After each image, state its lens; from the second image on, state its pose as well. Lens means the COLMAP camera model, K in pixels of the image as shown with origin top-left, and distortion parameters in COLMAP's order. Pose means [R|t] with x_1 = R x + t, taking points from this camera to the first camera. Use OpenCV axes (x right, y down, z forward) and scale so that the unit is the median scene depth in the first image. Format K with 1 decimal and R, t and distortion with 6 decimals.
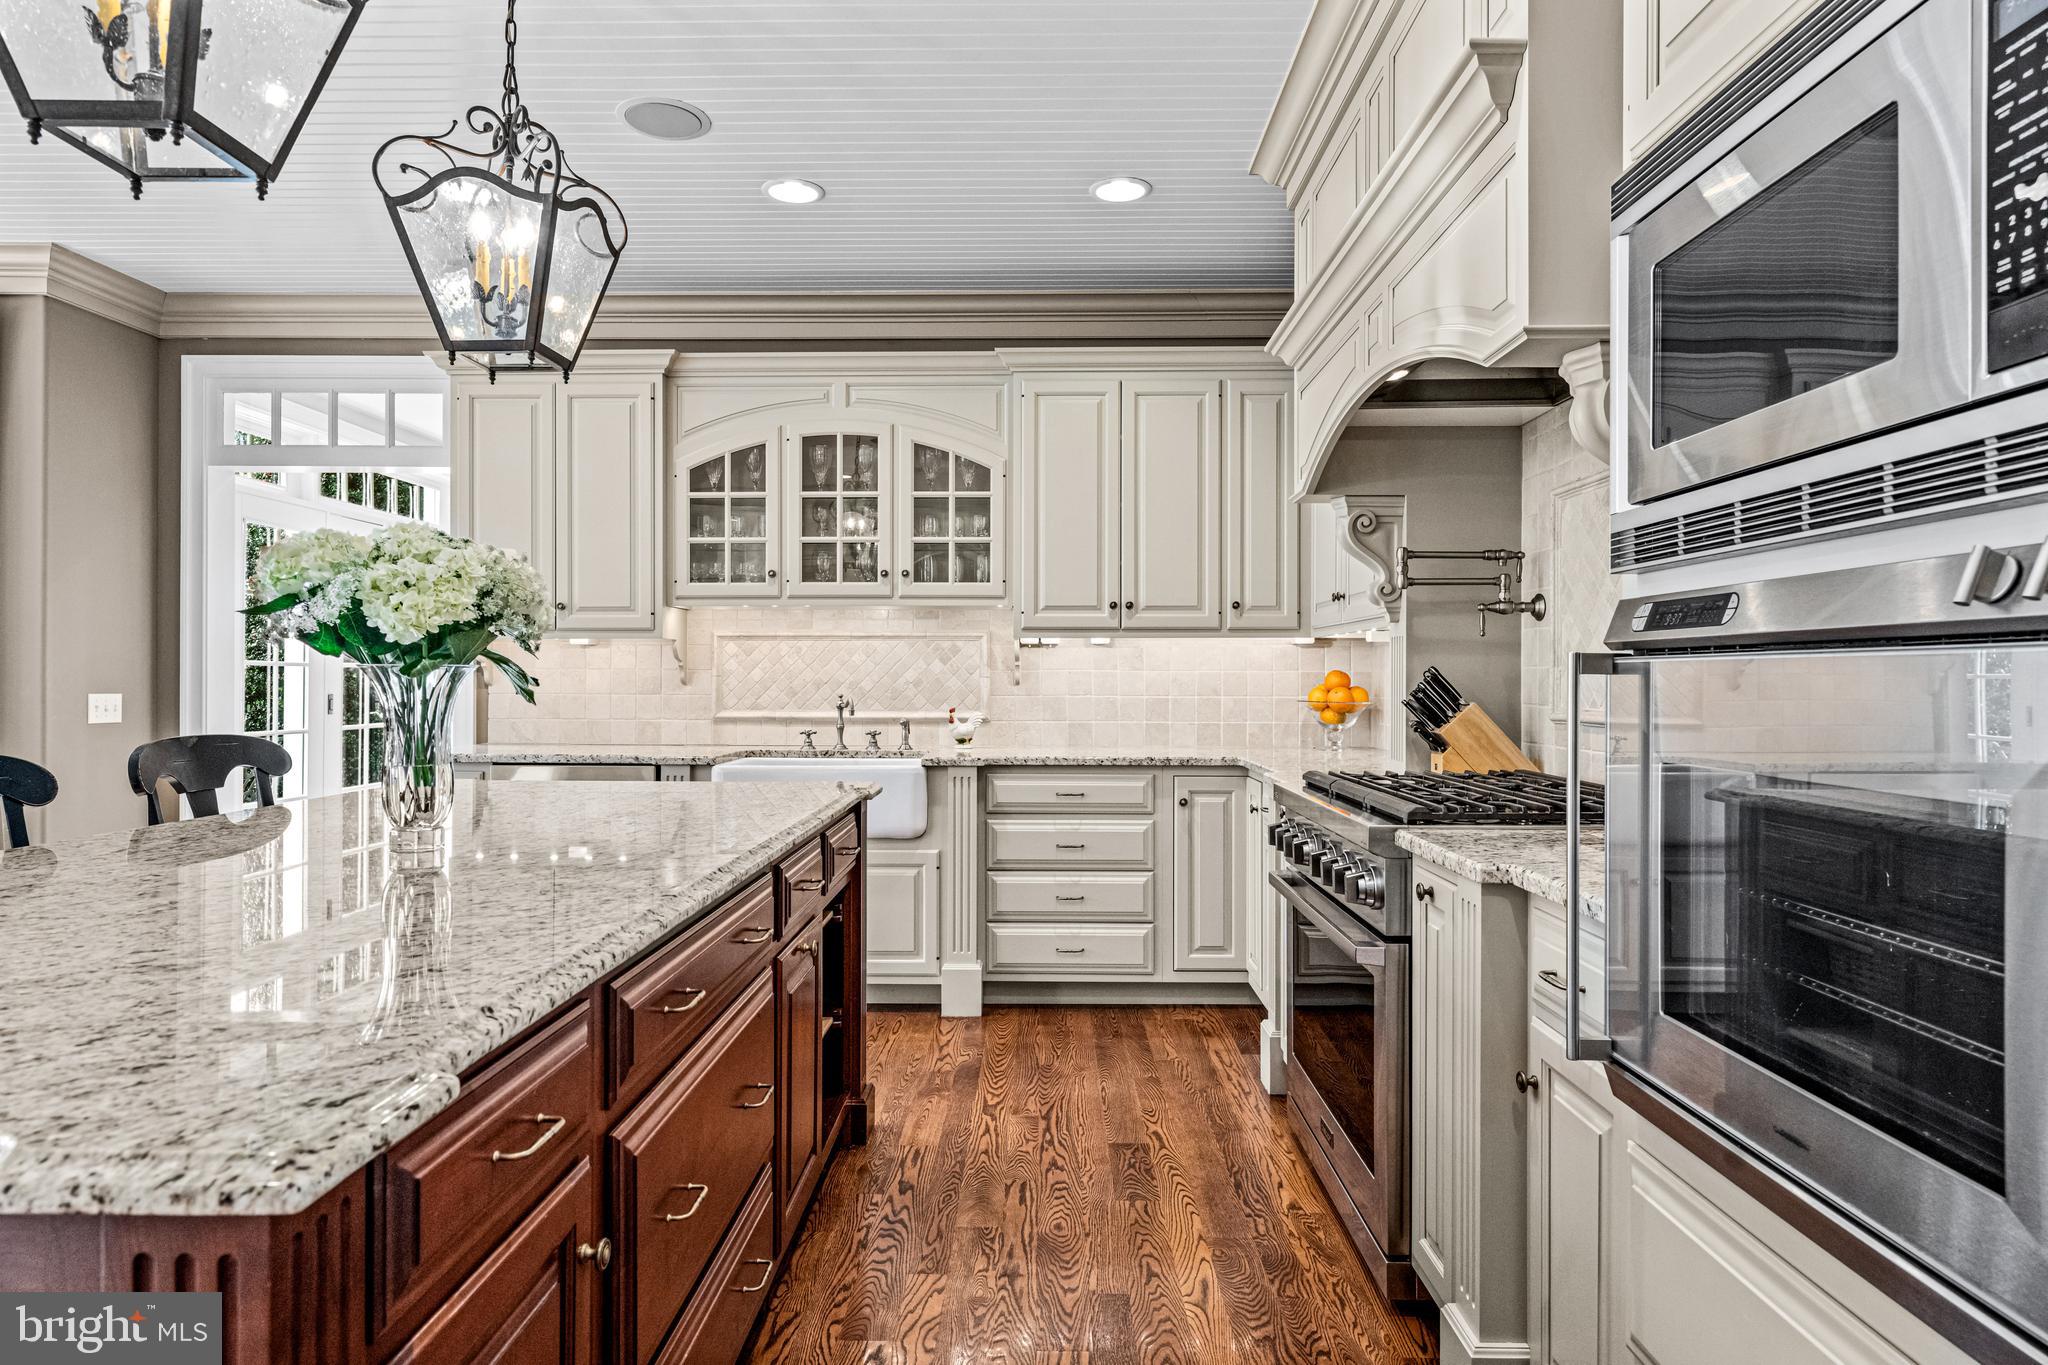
lens RADIAL K [[1230.7, 0, 1020.2], [0, 1230.7, 673.1], [0, 0, 1]] dist [0.000006, 0.002924]
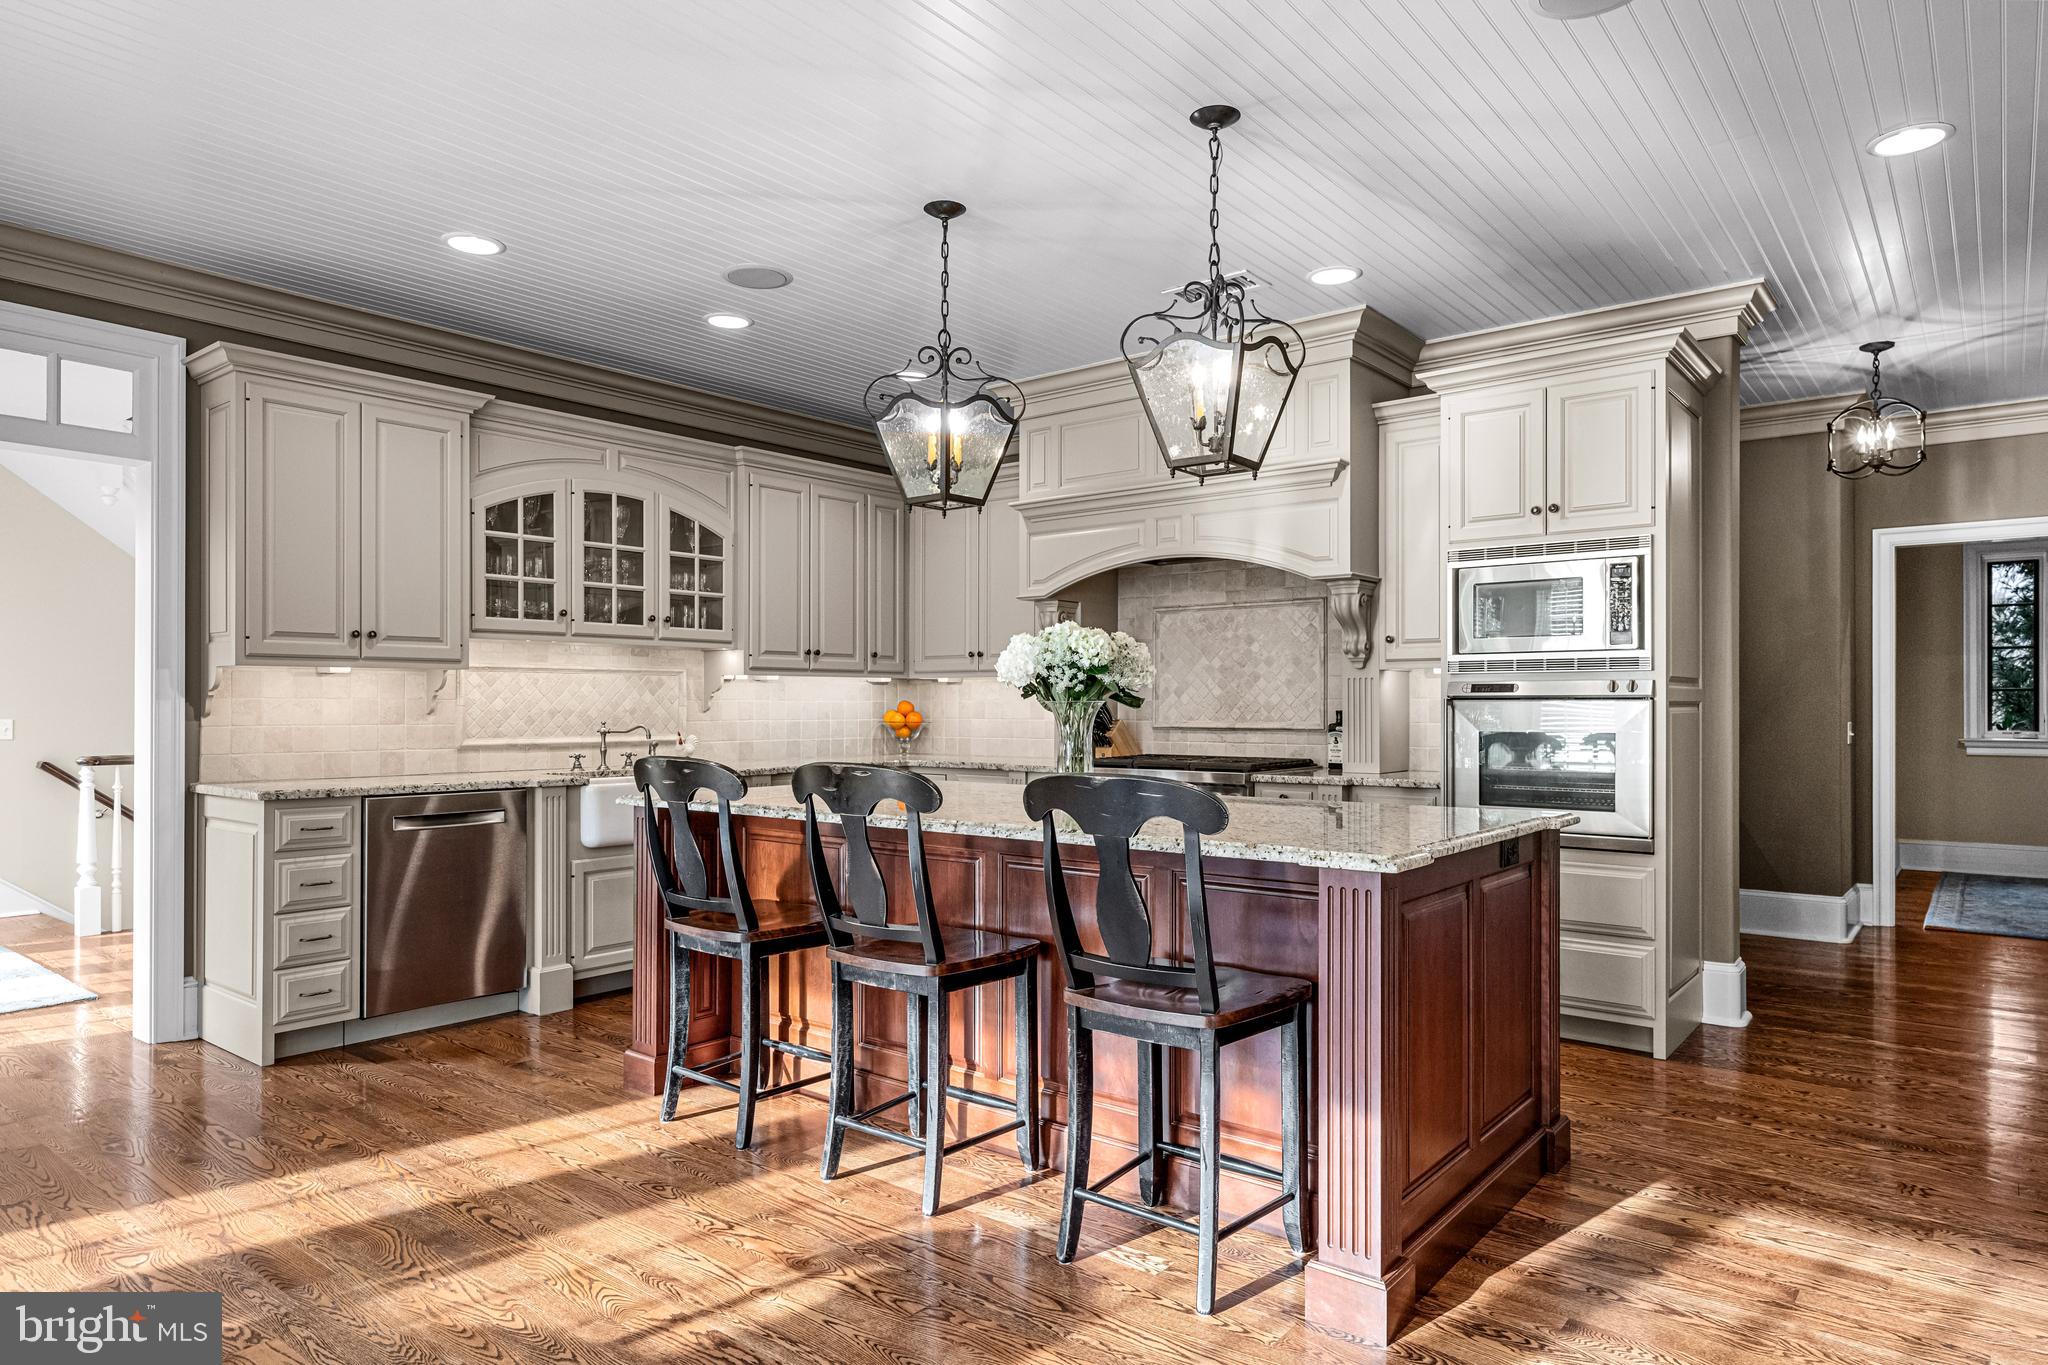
lens RADIAL K [[1230.7, 0, 1038.5], [0, 1230.7, 695.2], [0, 0, 1]] dist [0.000006, 0.002924]
pose [[0.598446, 0.003661, 0.801155, -0.827343], [-0.003008, 0.999993, -0.002323, -0.005569], [-0.801158, -0.001020, 0.598453, -0.004480]]
